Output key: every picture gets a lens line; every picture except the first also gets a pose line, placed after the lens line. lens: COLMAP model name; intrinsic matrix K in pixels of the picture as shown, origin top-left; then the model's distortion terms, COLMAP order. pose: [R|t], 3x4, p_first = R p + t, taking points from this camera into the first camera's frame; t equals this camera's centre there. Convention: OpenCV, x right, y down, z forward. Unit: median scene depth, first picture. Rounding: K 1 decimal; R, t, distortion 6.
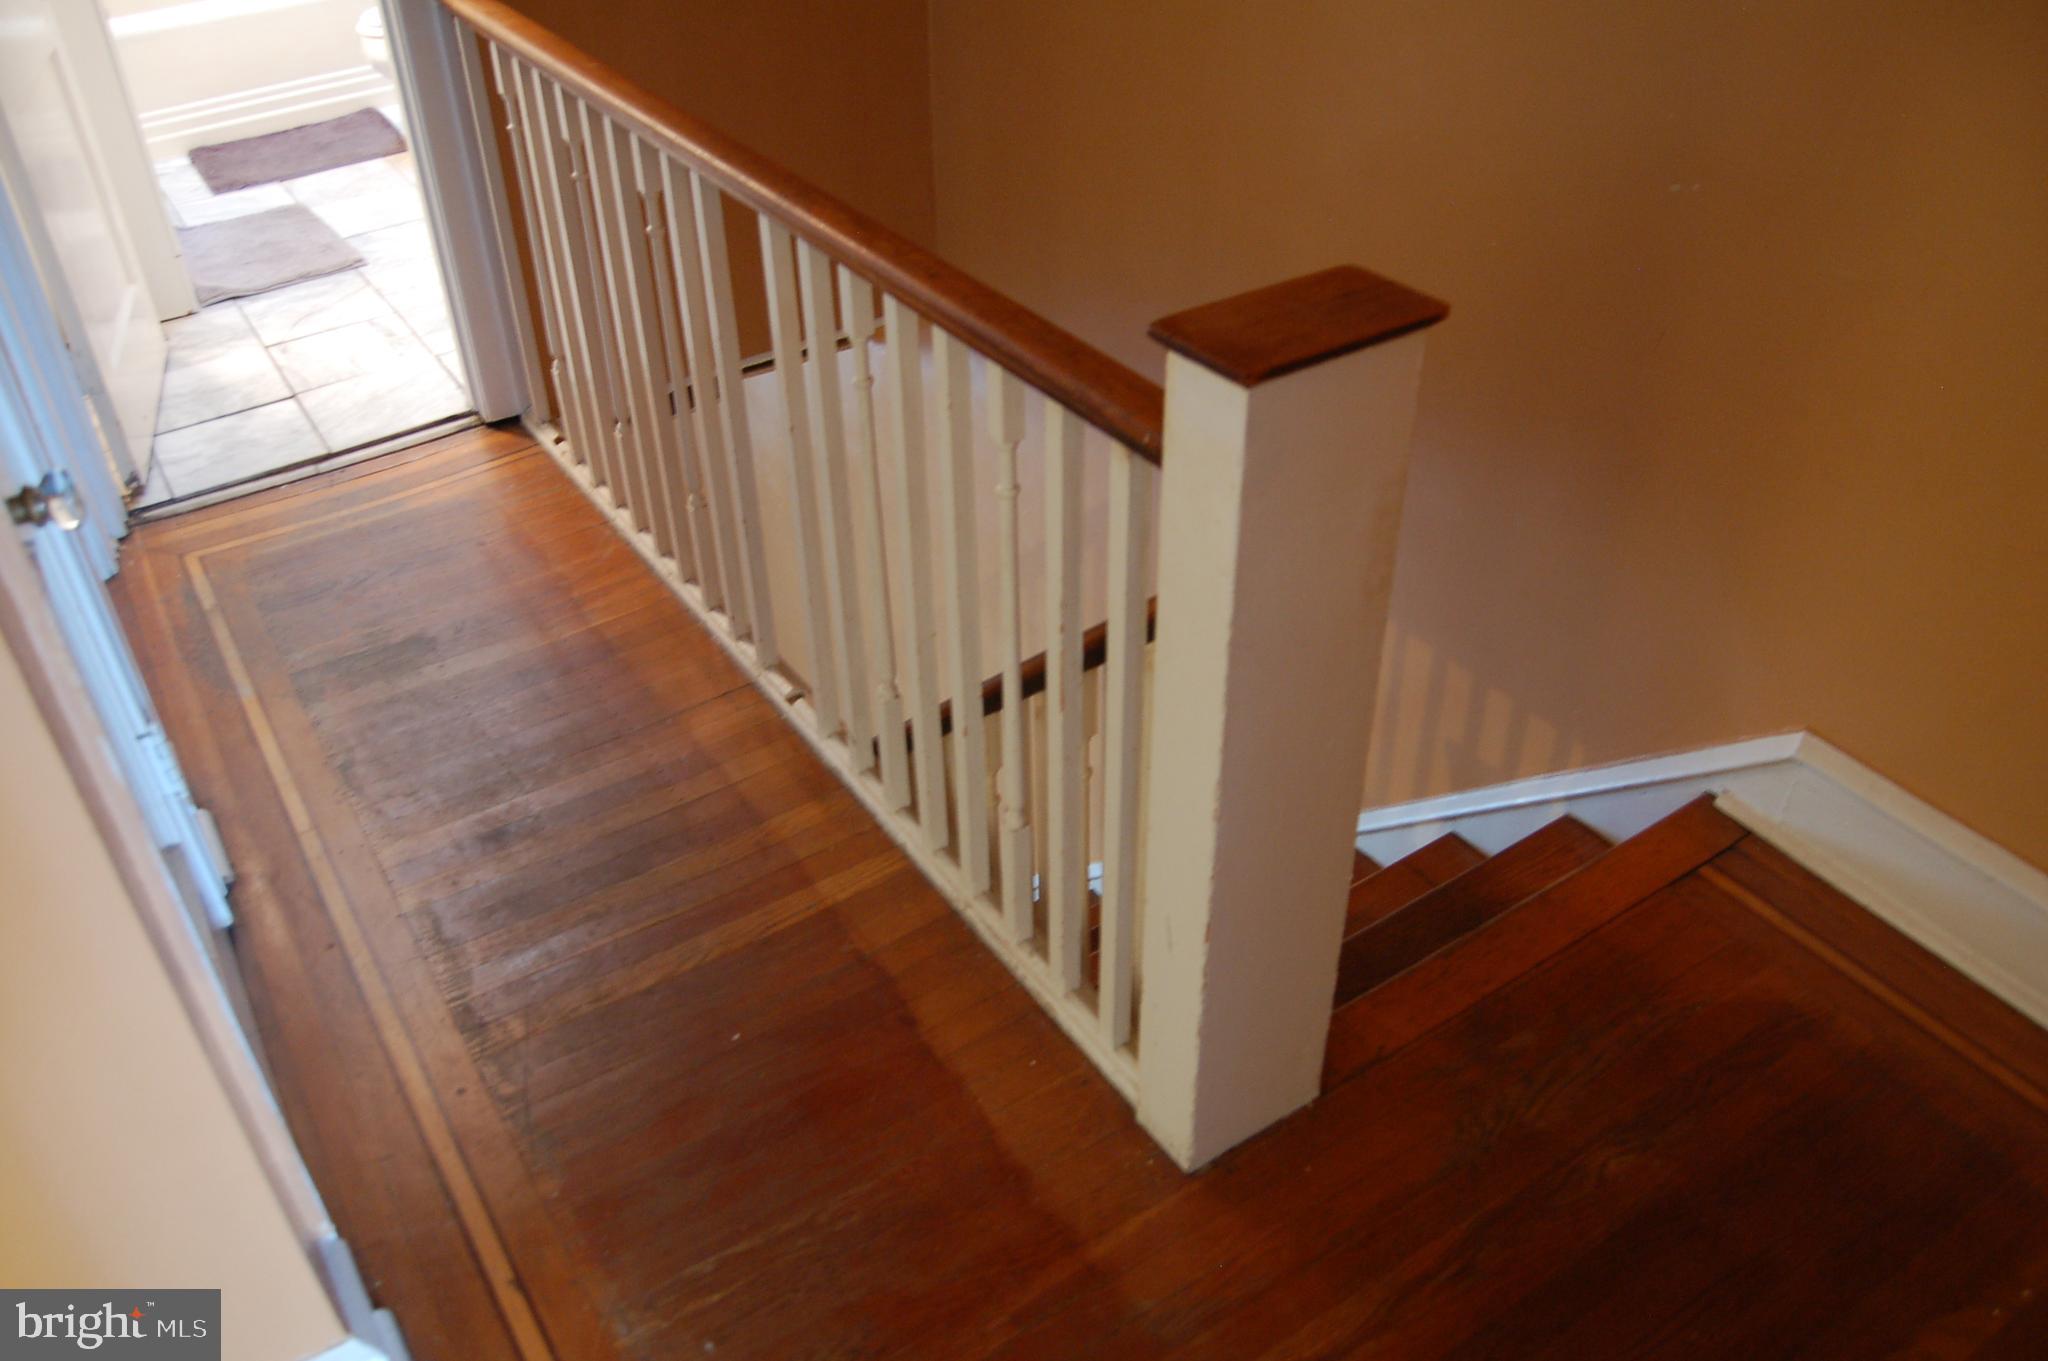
lens RADIAL K [[1569.3, 0, 1015.8], [0, 1569.3, 694.4], [0, 0, 1]] dist [-0.090921, 0.034019]
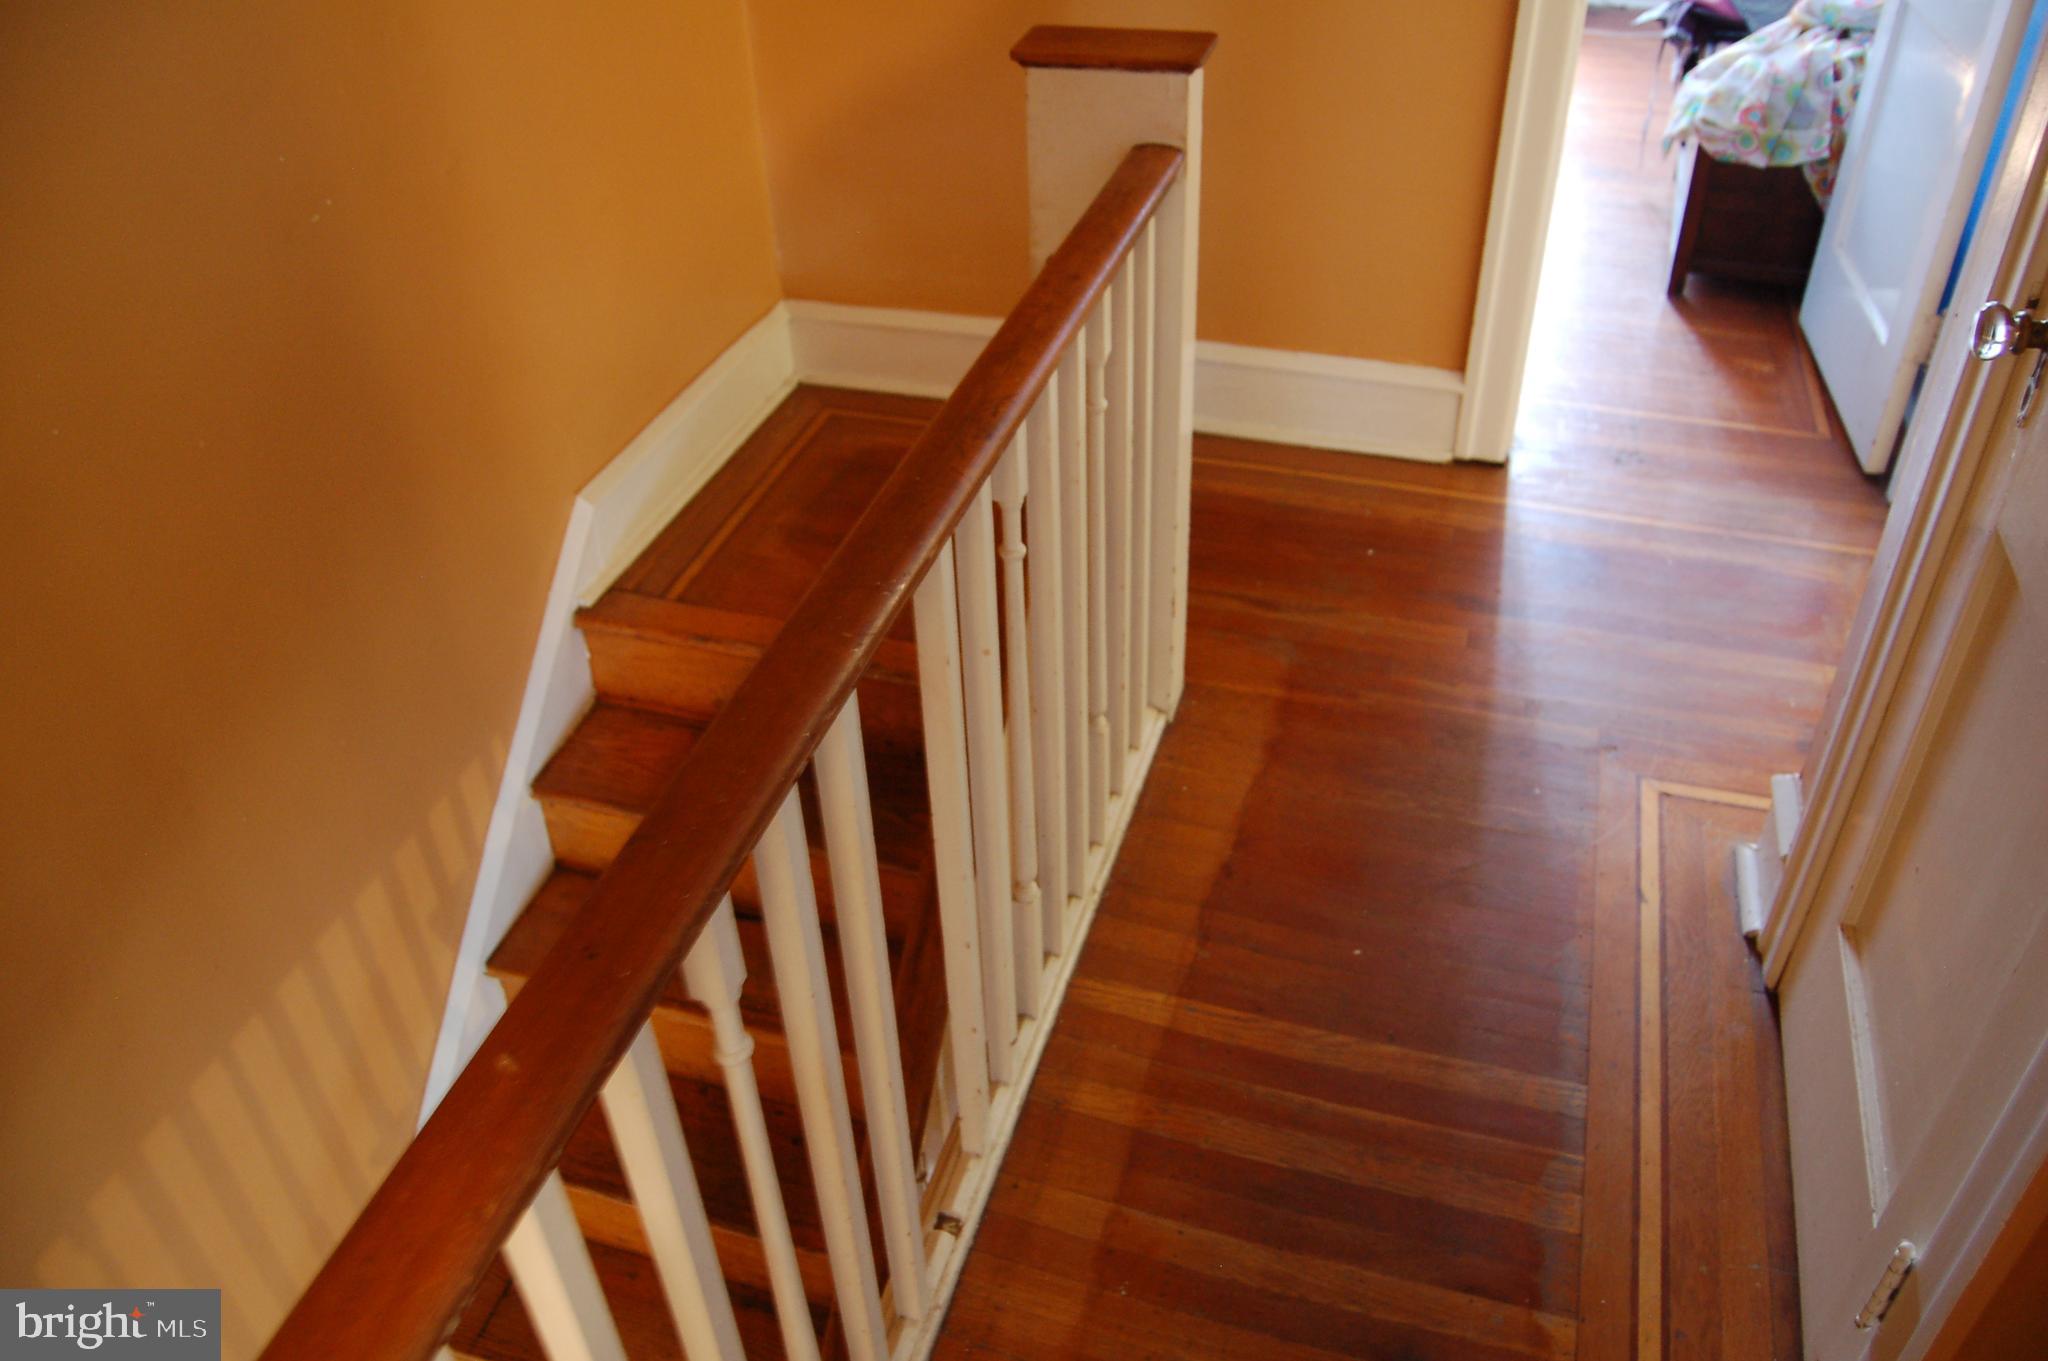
lens RADIAL K [[1569.3, 0, 1015.8], [0, 1569.3, 694.4], [0, 0, 1]] dist [-0.090921, 0.034019]
pose [[-0.630922, -0.446750, 0.634312, -0.593673], [0.500767, 0.389978, 0.772754, -0.730083], [-0.592596, 0.805190, -0.022328, 0.984540]]
